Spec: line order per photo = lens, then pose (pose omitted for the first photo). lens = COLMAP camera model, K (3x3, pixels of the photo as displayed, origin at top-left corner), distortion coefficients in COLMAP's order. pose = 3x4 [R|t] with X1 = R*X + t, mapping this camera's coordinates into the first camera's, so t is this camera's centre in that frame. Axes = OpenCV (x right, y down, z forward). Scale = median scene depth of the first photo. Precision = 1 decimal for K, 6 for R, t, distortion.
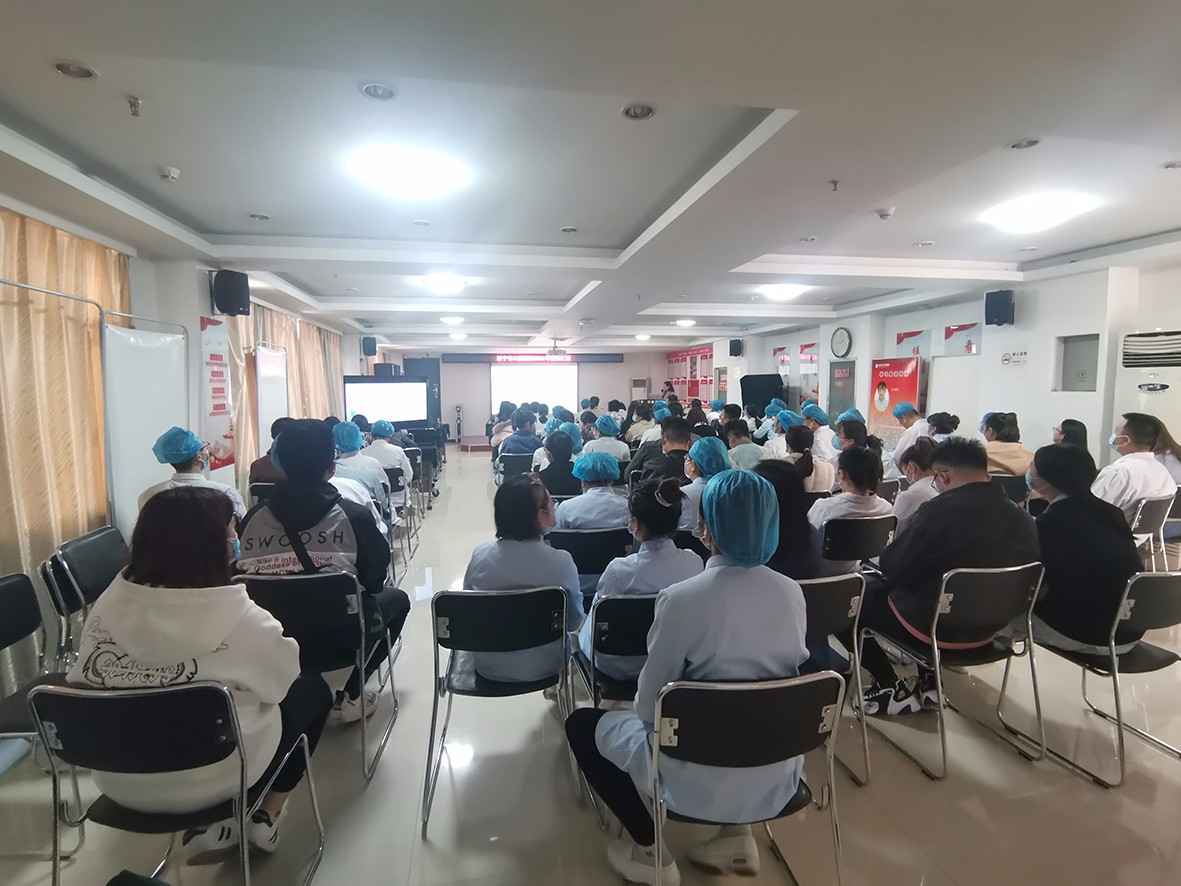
lens RADIAL K [[579.3, 0, 581.5], [0, 579.3, 441.1], [0, 0, 1]] dist [0.000975, -0.005480]
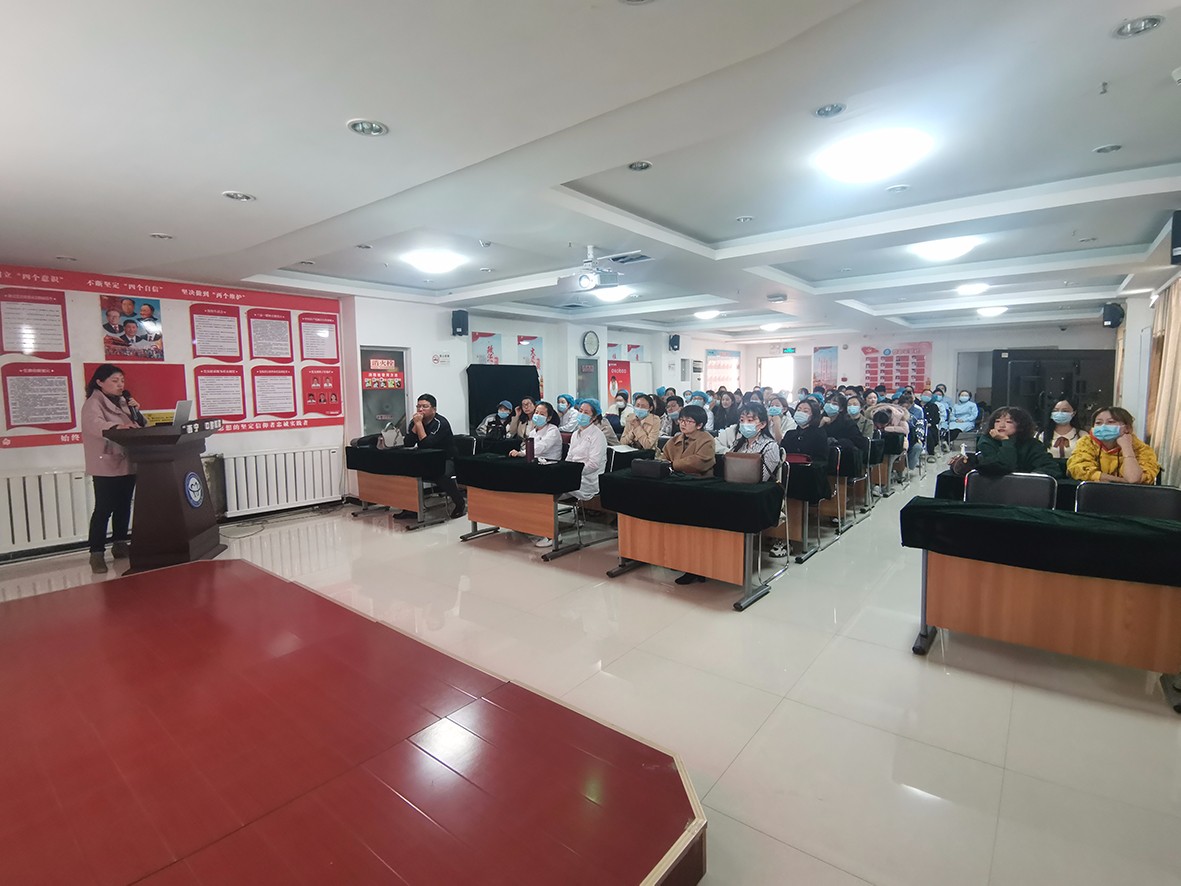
lens RADIAL K [[579.3, 0, 597.0], [0, 579.3, 438.4], [0, 0, 1]] dist [0.000975, -0.005480]
pose [[-0.664863, -0.062201, 0.744371, -0.351731], [0.082545, 0.984305, 0.155978, -0.119746], [-0.742391, 0.165148, -0.649293, 1.336220]]
